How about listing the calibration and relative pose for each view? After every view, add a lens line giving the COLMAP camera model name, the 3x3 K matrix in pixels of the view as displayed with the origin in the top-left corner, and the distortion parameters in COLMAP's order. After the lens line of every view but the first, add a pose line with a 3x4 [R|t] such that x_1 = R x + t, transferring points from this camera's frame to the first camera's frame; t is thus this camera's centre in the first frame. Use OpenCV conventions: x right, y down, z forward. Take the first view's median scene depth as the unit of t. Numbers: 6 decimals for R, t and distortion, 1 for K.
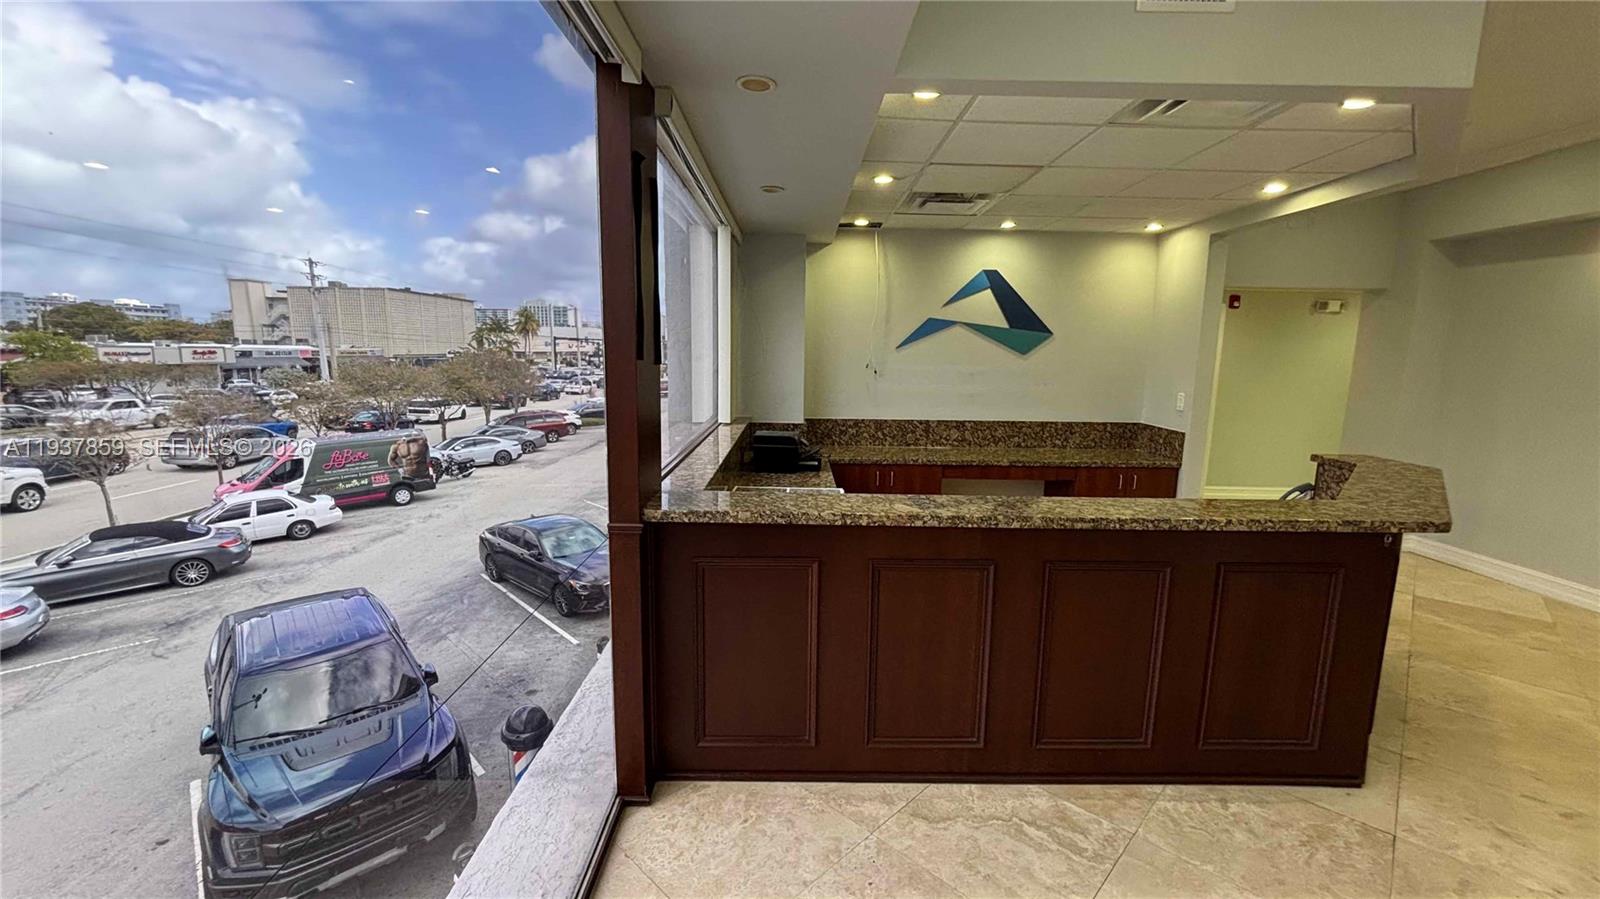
lens RADIAL K [[642.6, 0, 804.0], [0, 642.6, 455.4], [0, 0, 1]] dist [0.005314, -0.001576]
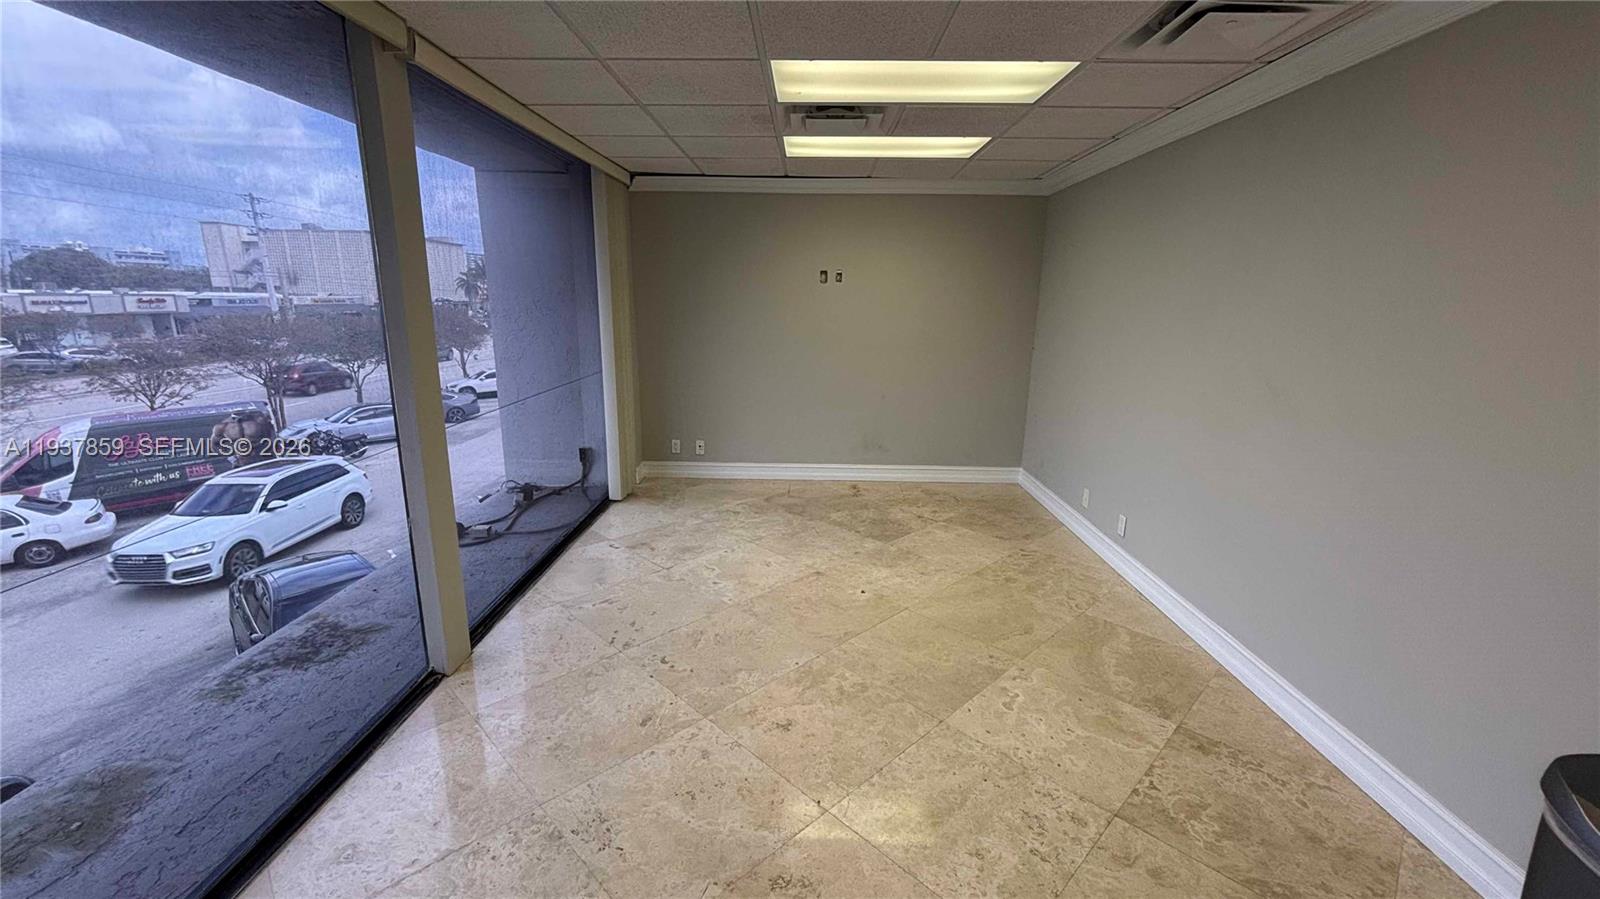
lens RADIAL K [[642.6, 0, 805.4], [0, 642.6, 451.2], [0, 0, 1]] dist [0.005314, -0.001576]
pose [[0.999791, 0.002418, -0.020280, 0.245638], [-0.000953, 0.997410, 0.071917, -0.169653], [0.020401, -0.071883, 0.997204, 1.151739]]
